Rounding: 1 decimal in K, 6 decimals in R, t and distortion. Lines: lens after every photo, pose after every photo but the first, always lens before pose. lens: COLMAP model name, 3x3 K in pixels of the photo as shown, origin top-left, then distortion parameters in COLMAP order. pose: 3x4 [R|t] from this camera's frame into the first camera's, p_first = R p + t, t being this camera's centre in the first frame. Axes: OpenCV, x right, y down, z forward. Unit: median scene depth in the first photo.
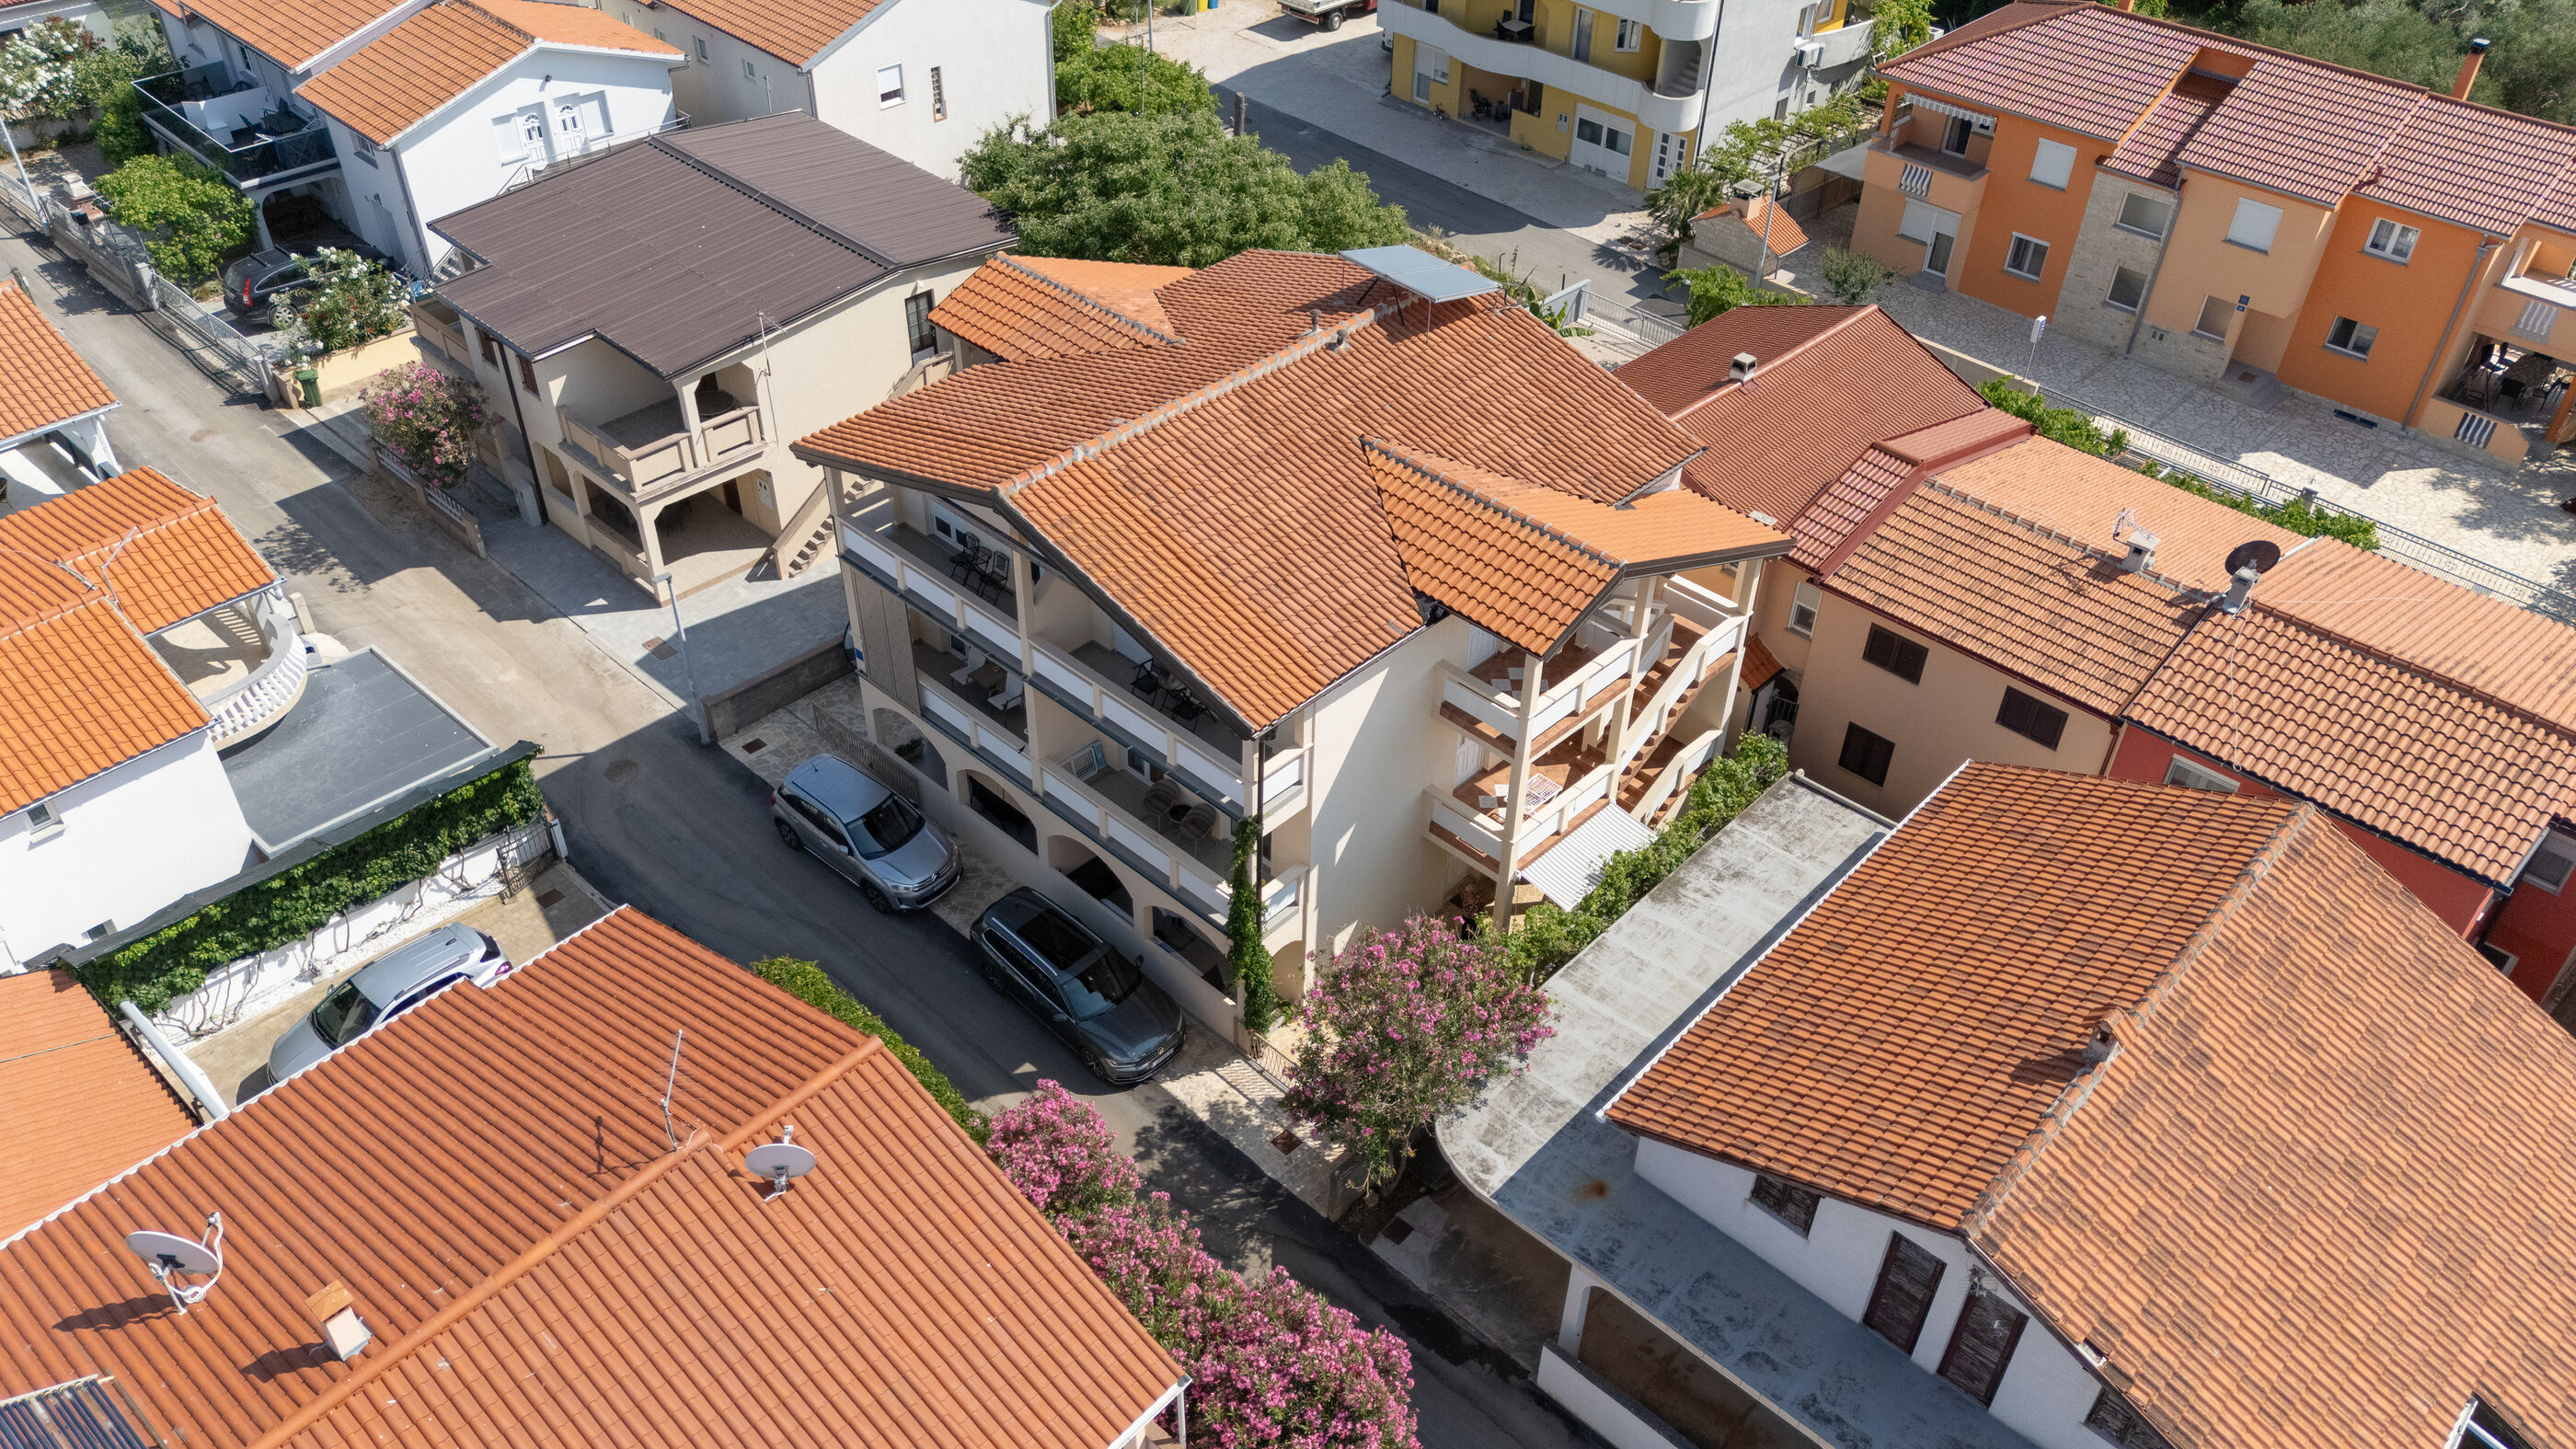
lens RADIAL K [[1869.5, 0, 1288.0], [0, 1869.5, 724.5], [0, 0, 1]] dist [0.050466, -0.065048]
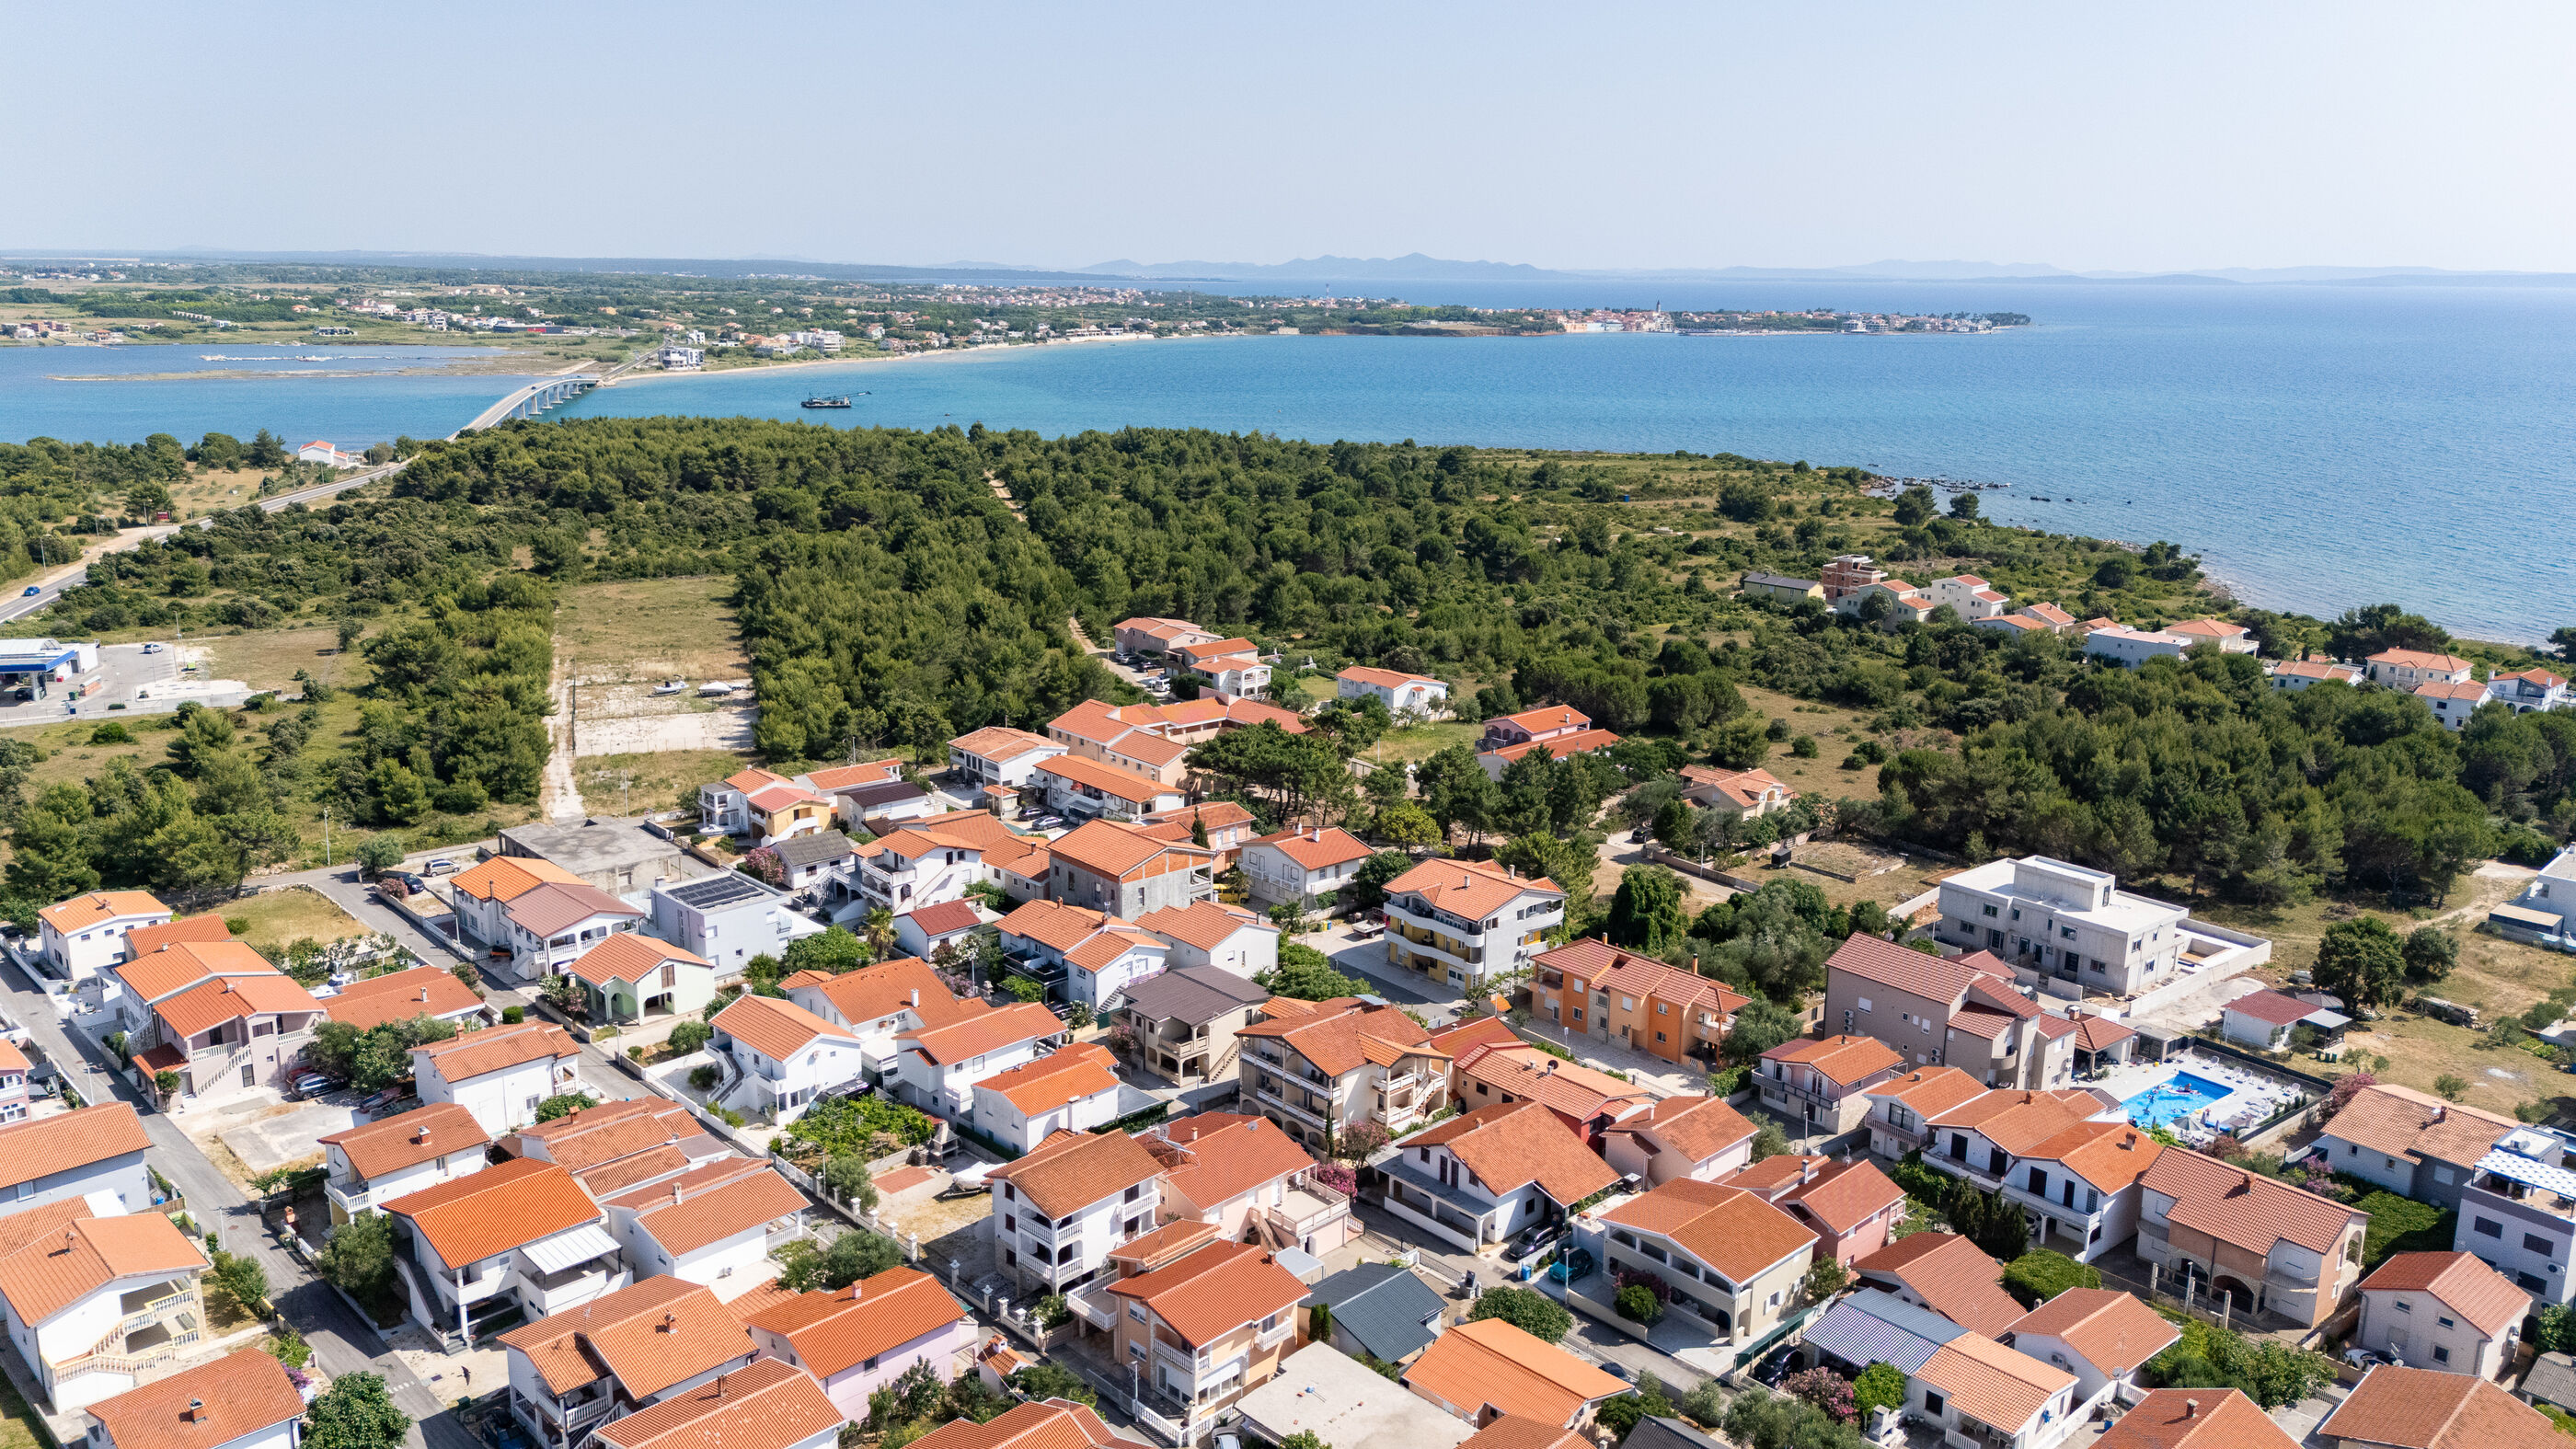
lens RADIAL K [[1851.0, 0, 1288.0], [0, 1851.0, 724.5], [0, 0, 1]] dist [0.269419, -0.062278]
pose [[0.997973, 0.007168, -0.063241, 0.103413], [-0.033872, 0.901056, -0.432378, 0.774493], [0.053884, 0.433643, 0.899472, -2.325502]]
